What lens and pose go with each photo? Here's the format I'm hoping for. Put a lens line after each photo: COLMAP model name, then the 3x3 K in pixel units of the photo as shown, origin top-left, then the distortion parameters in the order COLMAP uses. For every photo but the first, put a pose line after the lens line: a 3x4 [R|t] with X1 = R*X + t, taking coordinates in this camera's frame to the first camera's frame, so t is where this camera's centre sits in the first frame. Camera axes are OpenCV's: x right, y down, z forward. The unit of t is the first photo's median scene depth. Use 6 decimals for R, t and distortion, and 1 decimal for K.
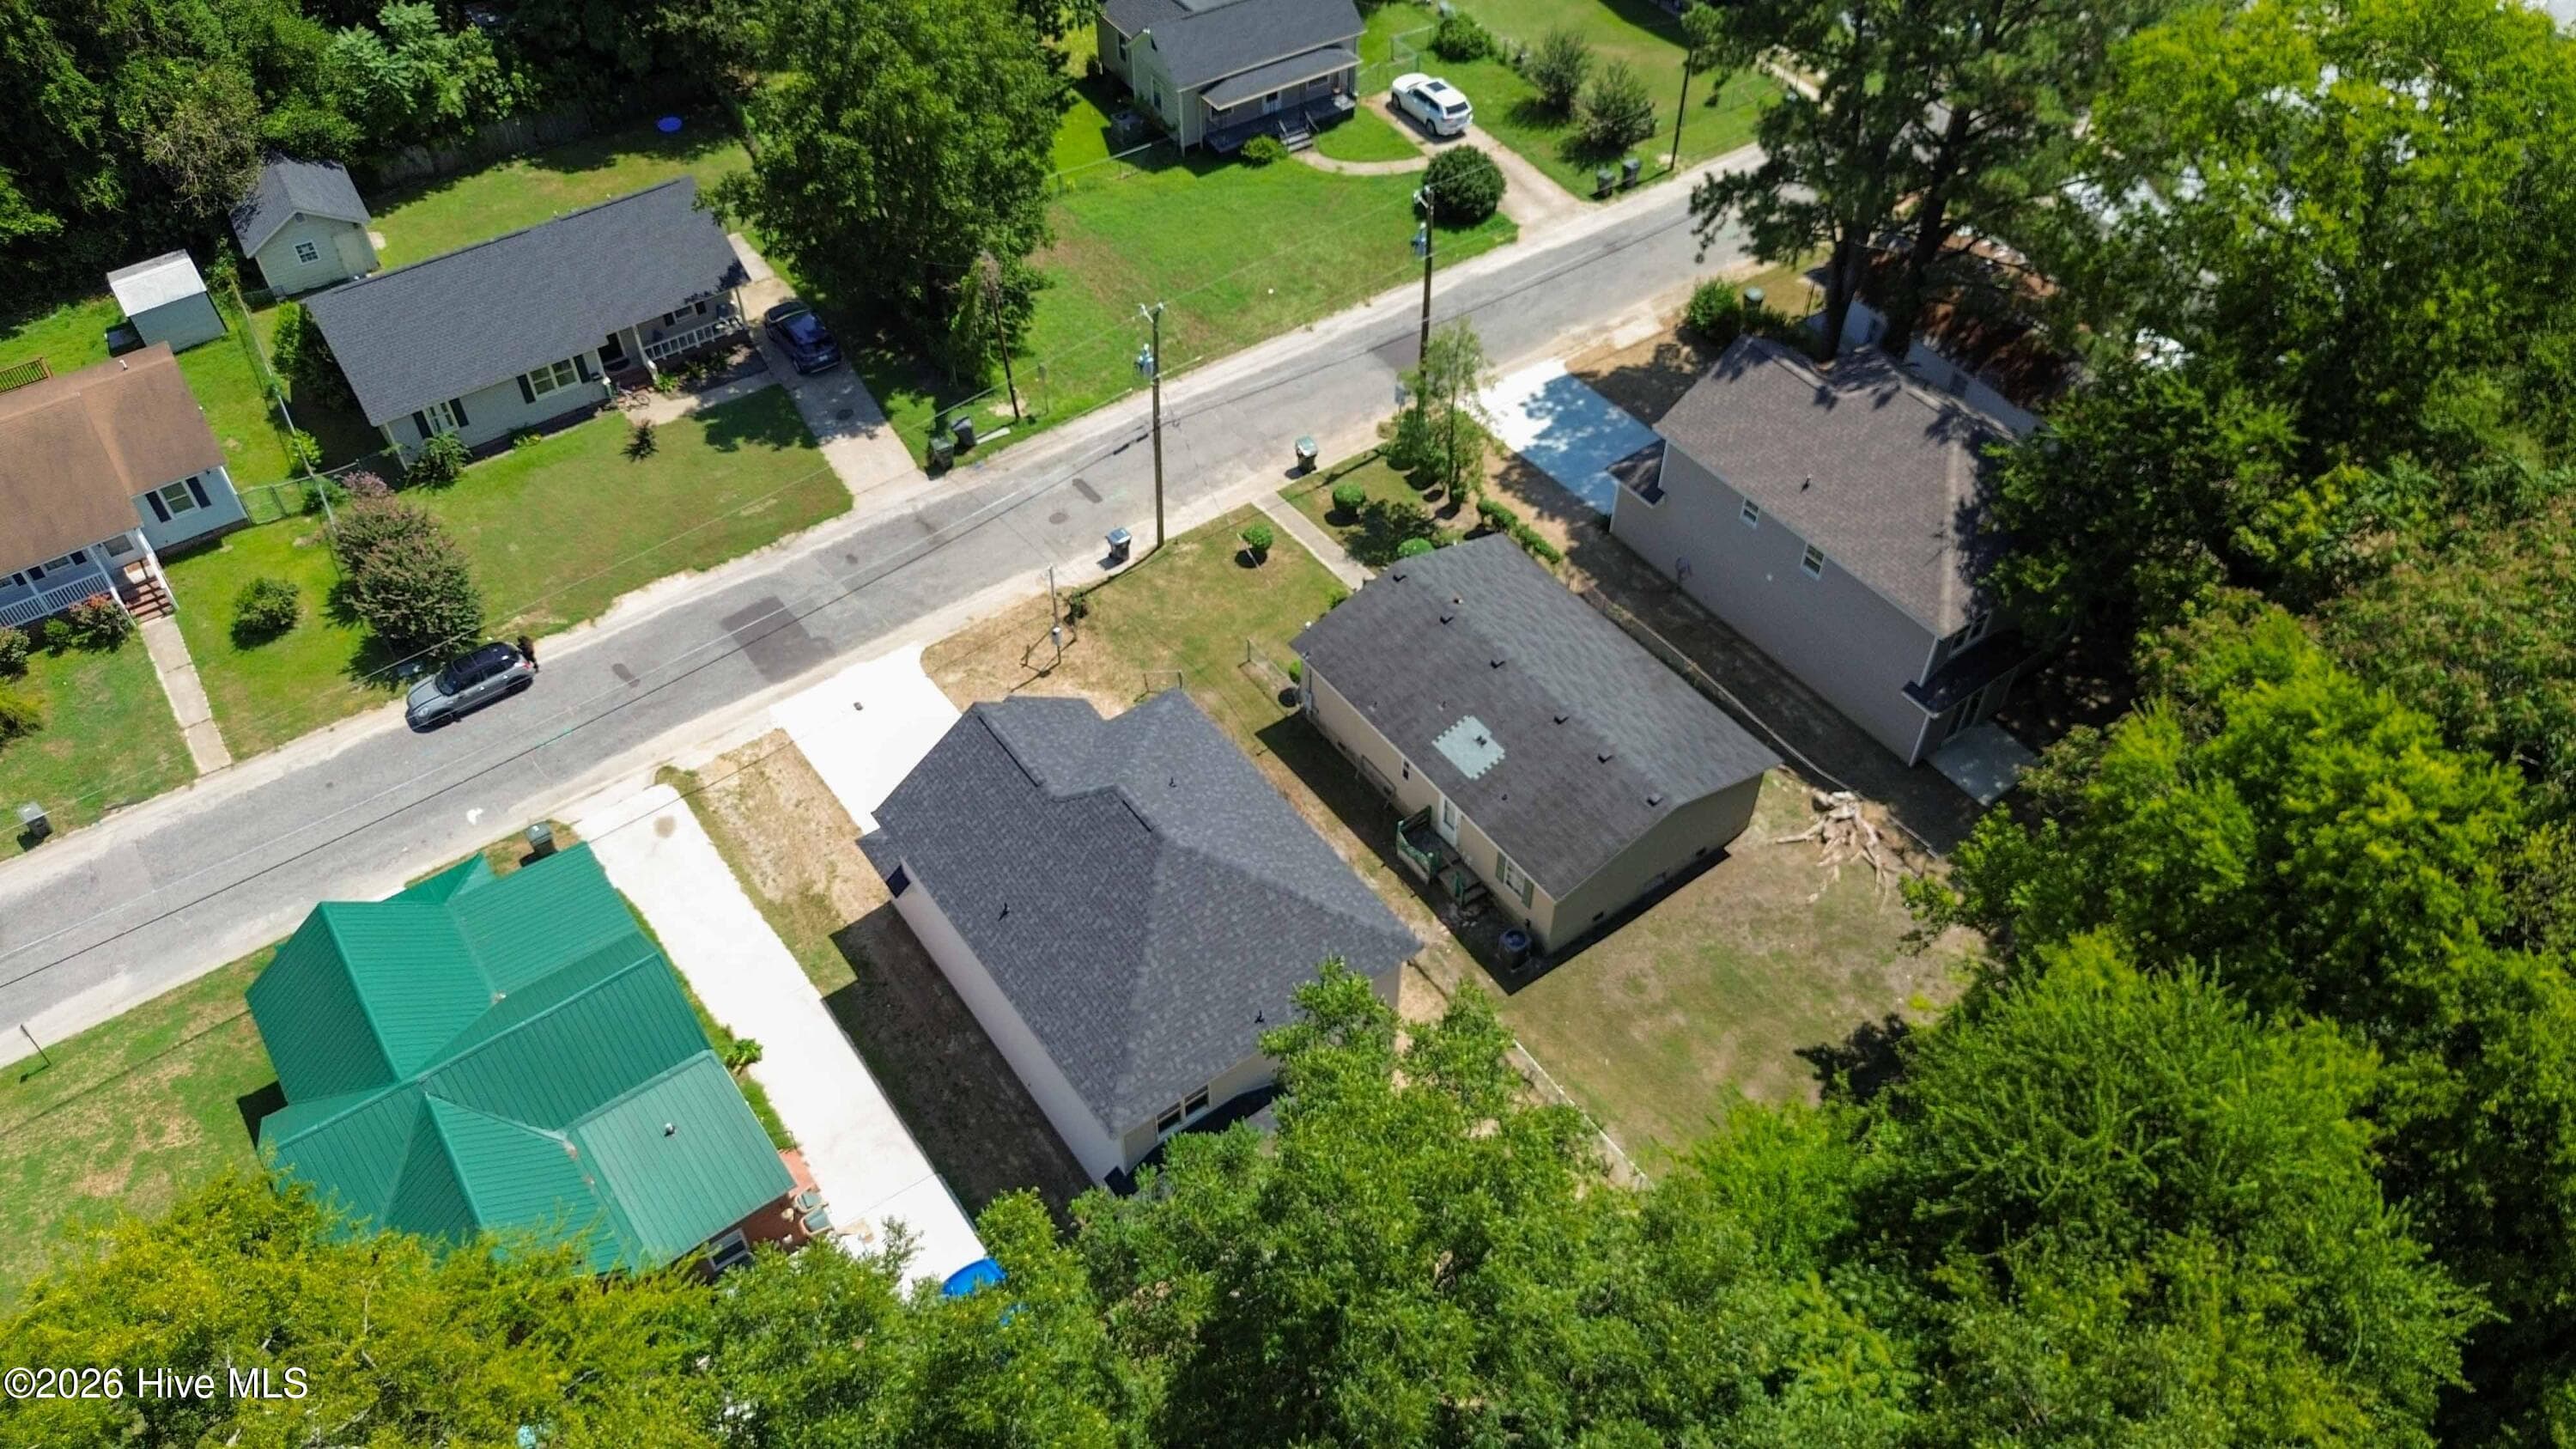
lens RADIAL K [[1821.7, 0, 1302.1], [0, 1821.7, 717.4], [0, 0, 1]] dist [0.048074, -0.051935]
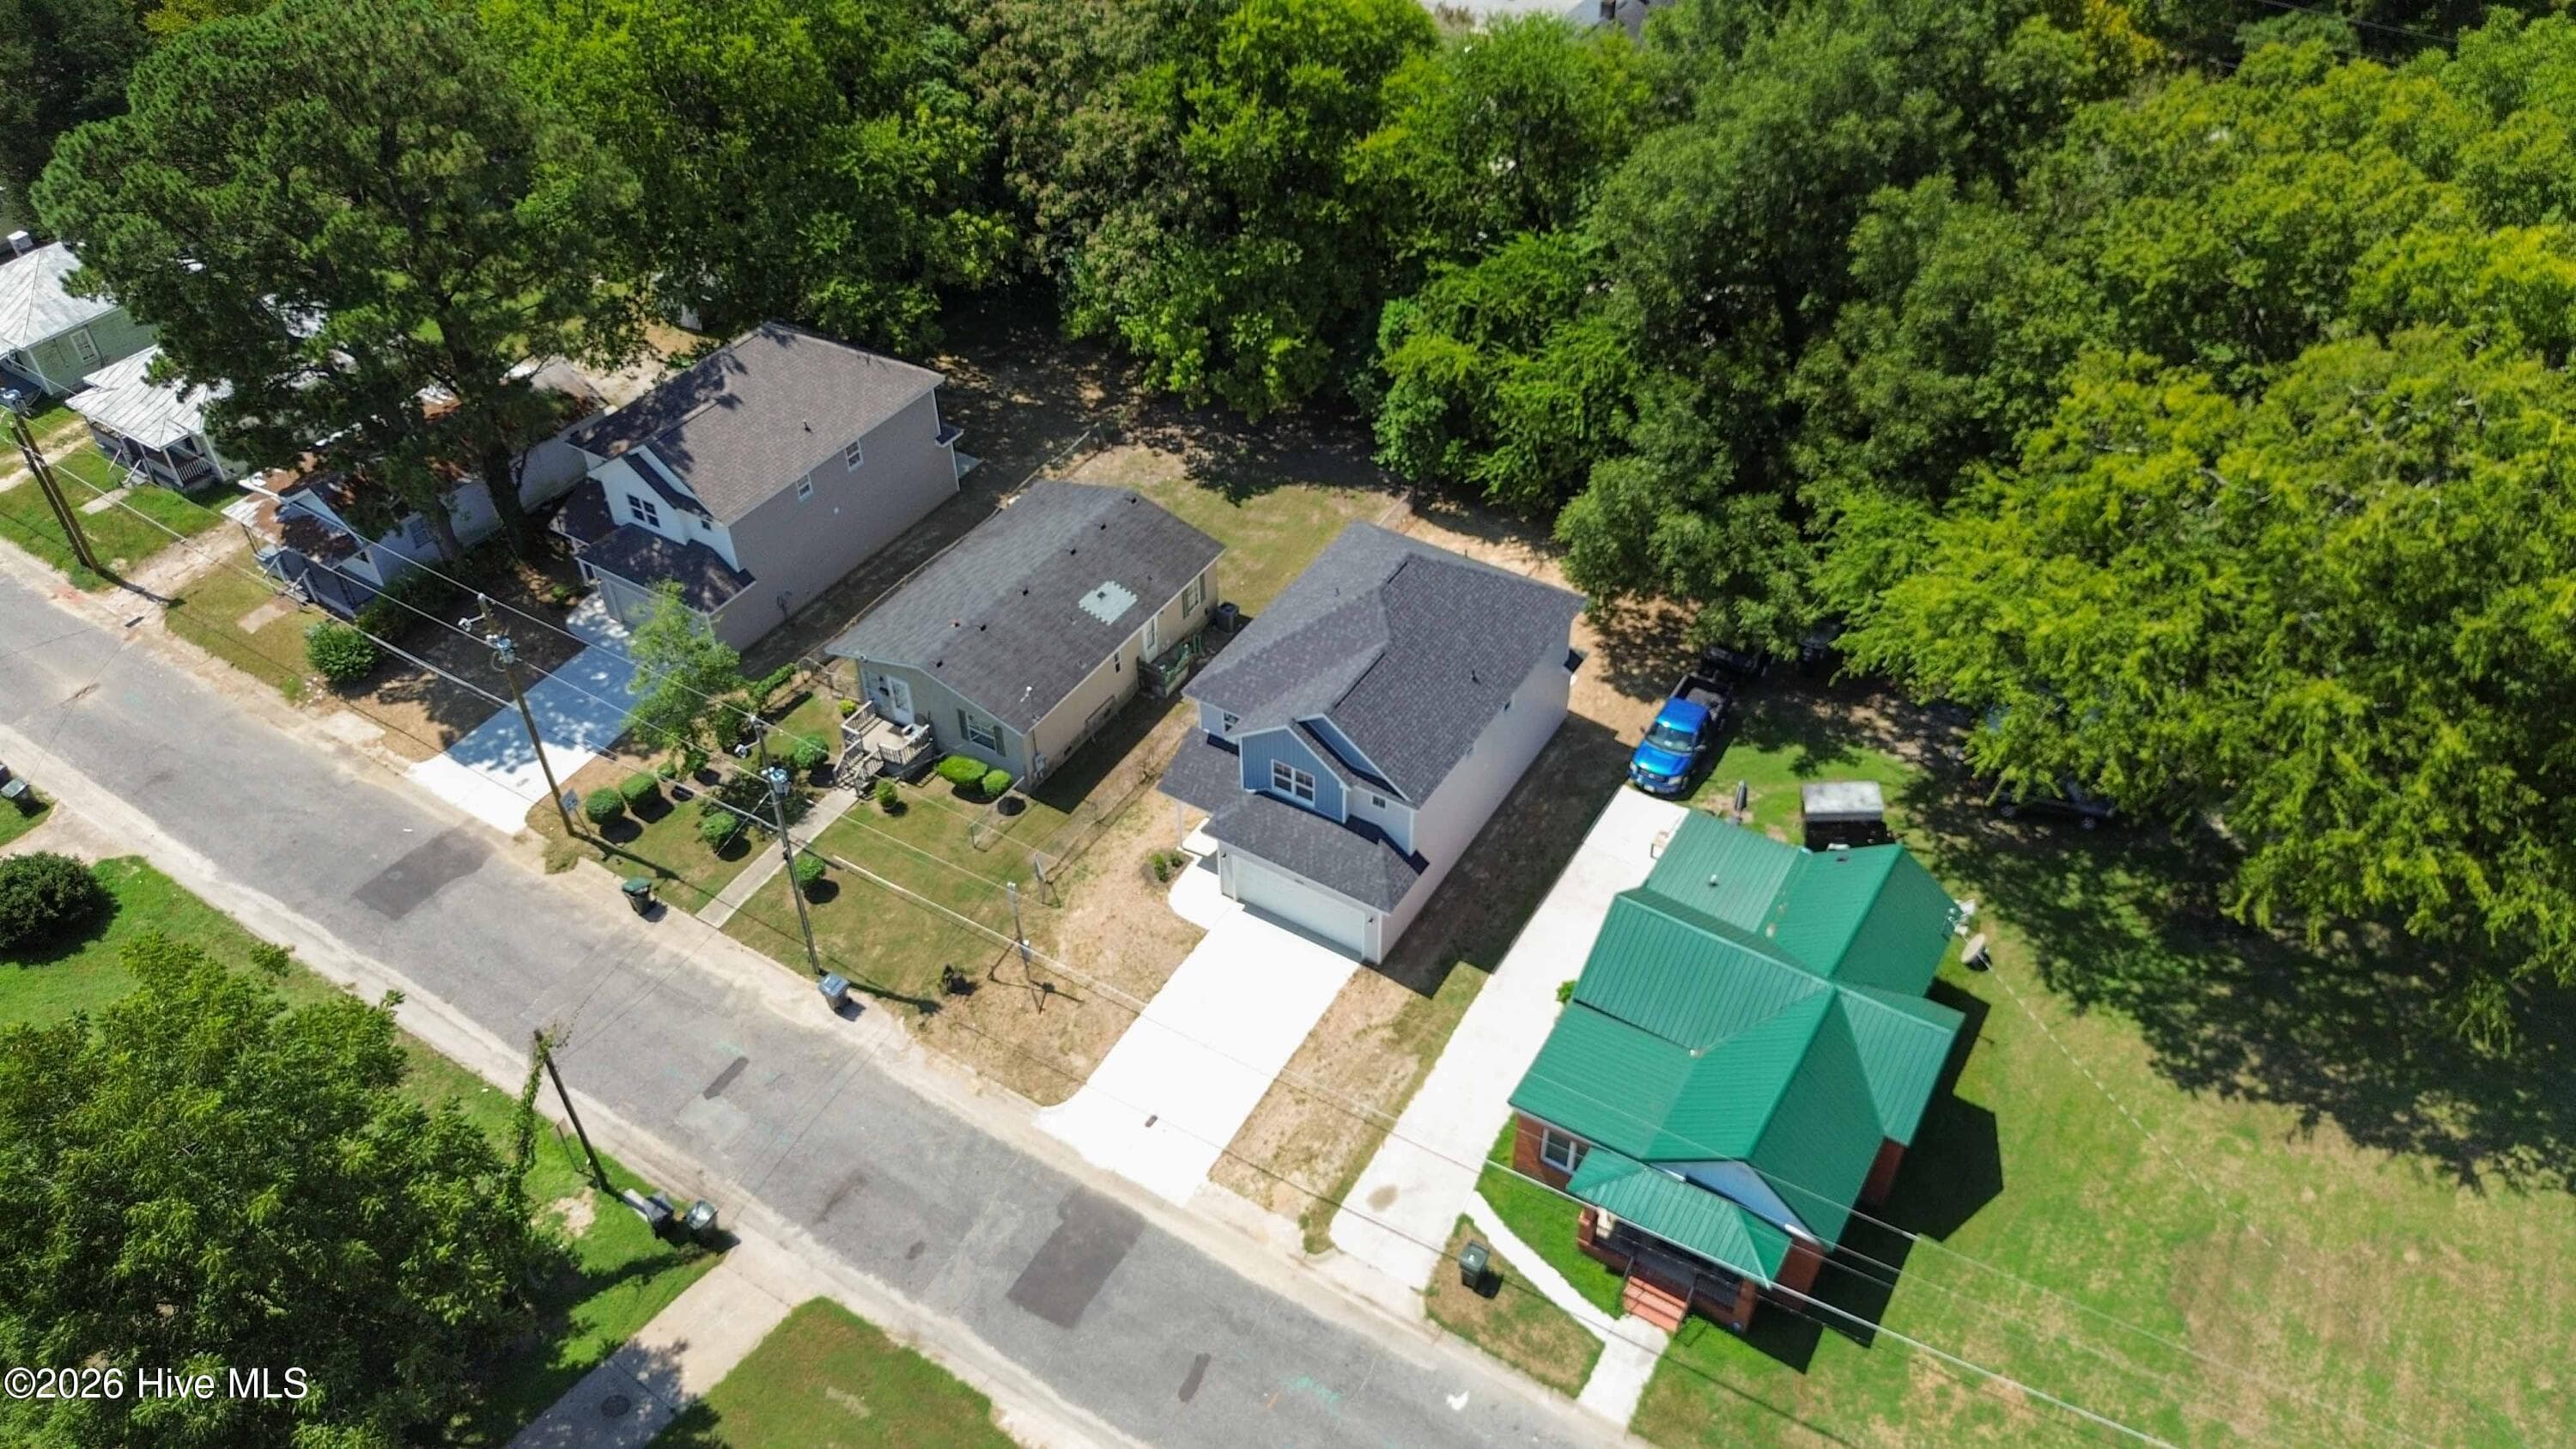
lens RADIAL K [[1821.7, 0, 1292.4], [0, 1821.7, 727.8], [0, 0, 1]] dist [0.048074, -0.051935]
pose [[-0.380435, -0.610729, 0.694463, -0.739529], [0.676140, 0.328644, 0.659415, -0.585559], [-0.630955, 0.720419, 0.287911, 0.536586]]
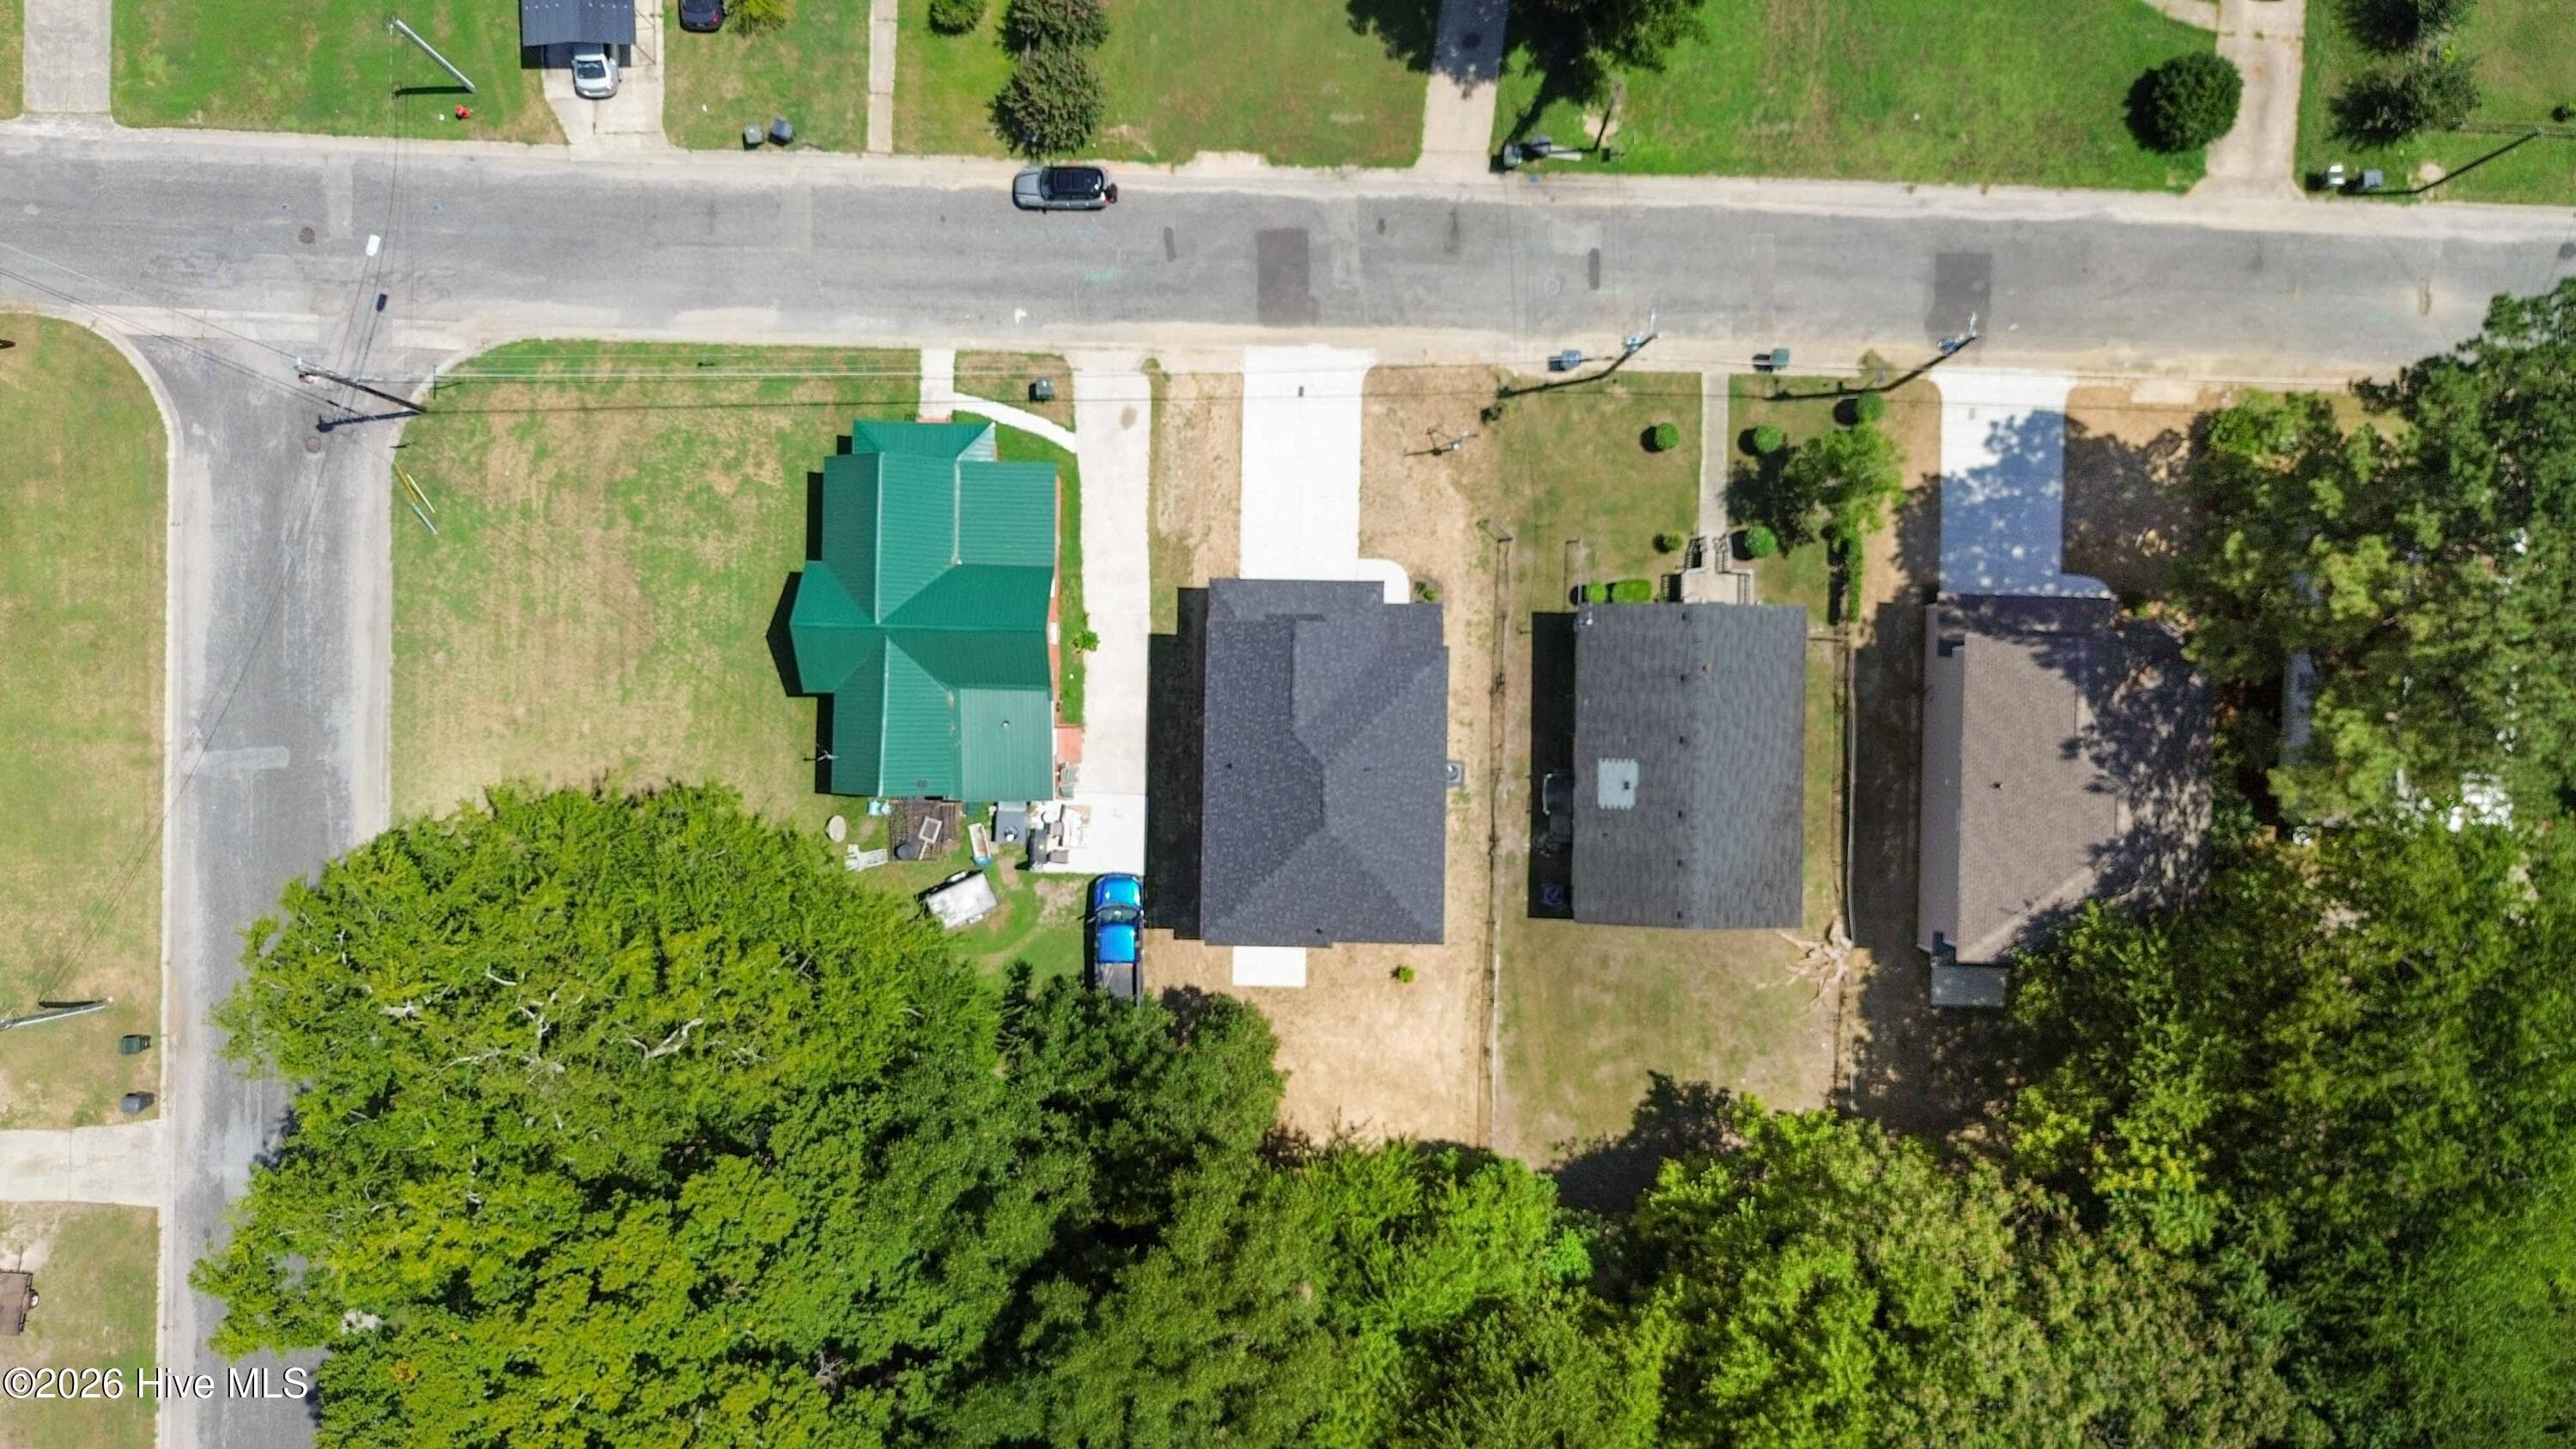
lens RADIAL K [[1821.7, 0, 1289.4], [0, 1821.7, 717.3], [0, 0, 1]] dist [0.048074, -0.051935]
pose [[0.796336, 0.604803, -0.007930, -0.099949], [-0.432839, 0.578974, 0.690970, -0.706857], [0.422492, -0.546811, 0.722840, -0.029862]]
